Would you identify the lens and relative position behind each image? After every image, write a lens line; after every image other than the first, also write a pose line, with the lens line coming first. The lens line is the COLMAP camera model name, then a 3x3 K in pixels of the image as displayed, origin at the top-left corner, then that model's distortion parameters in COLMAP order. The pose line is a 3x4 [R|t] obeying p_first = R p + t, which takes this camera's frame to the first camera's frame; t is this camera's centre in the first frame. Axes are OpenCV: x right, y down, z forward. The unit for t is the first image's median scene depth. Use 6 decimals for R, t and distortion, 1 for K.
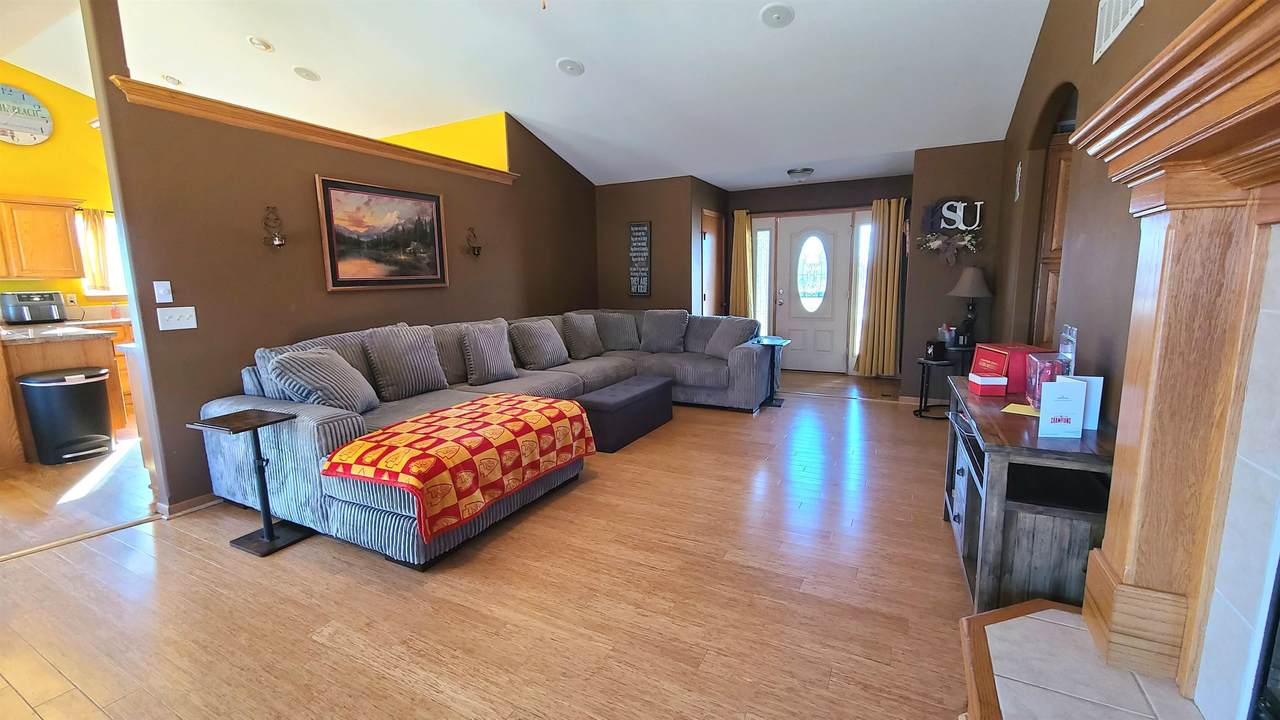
lens RADIAL K [[519.6, 0, 641.2], [0, 519.6, 365.0], [0, 0, 1]] dist [-0.000657, -0.000764]
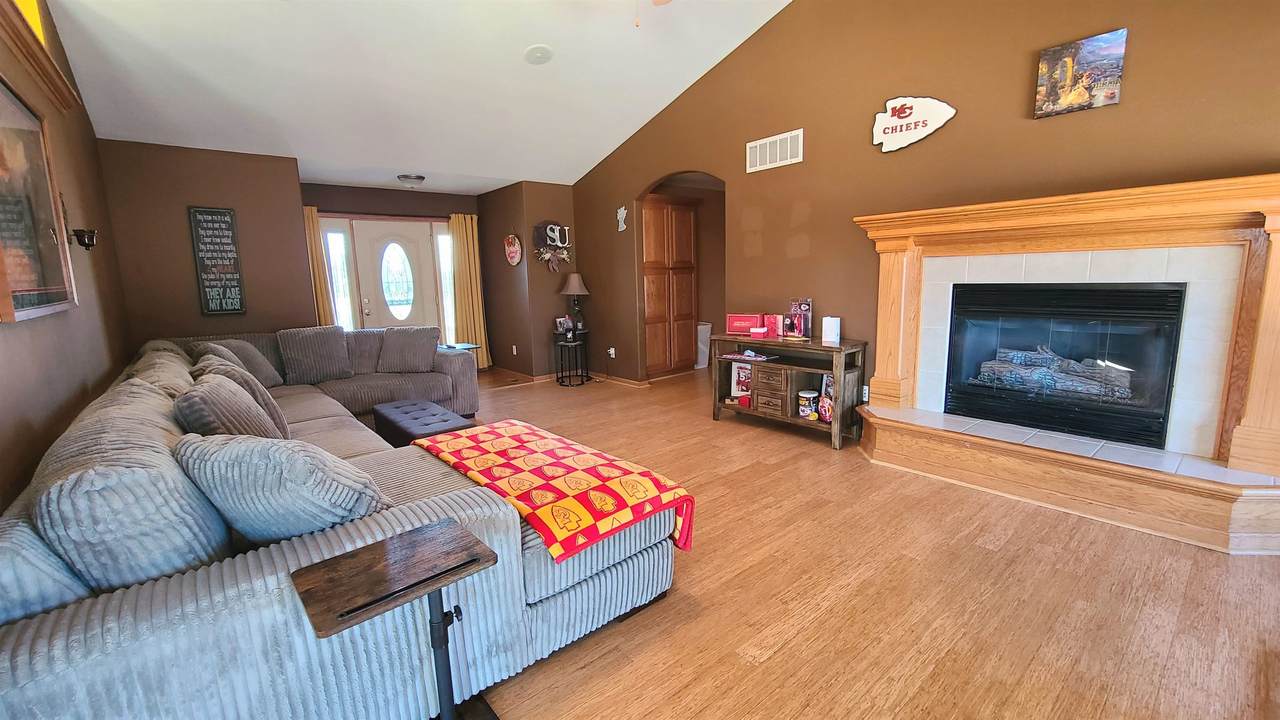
lens RADIAL K [[519.6, 0, 642.8], [0, 519.6, 361.2], [0, 0, 1]] dist [-0.000657, -0.000764]
pose [[0.377736, -0.149430, 0.913776, -0.454455], [0.175365, 0.980575, 0.087862, -0.036263], [-0.909155, 0.127055, 0.396604, 0.233219]]
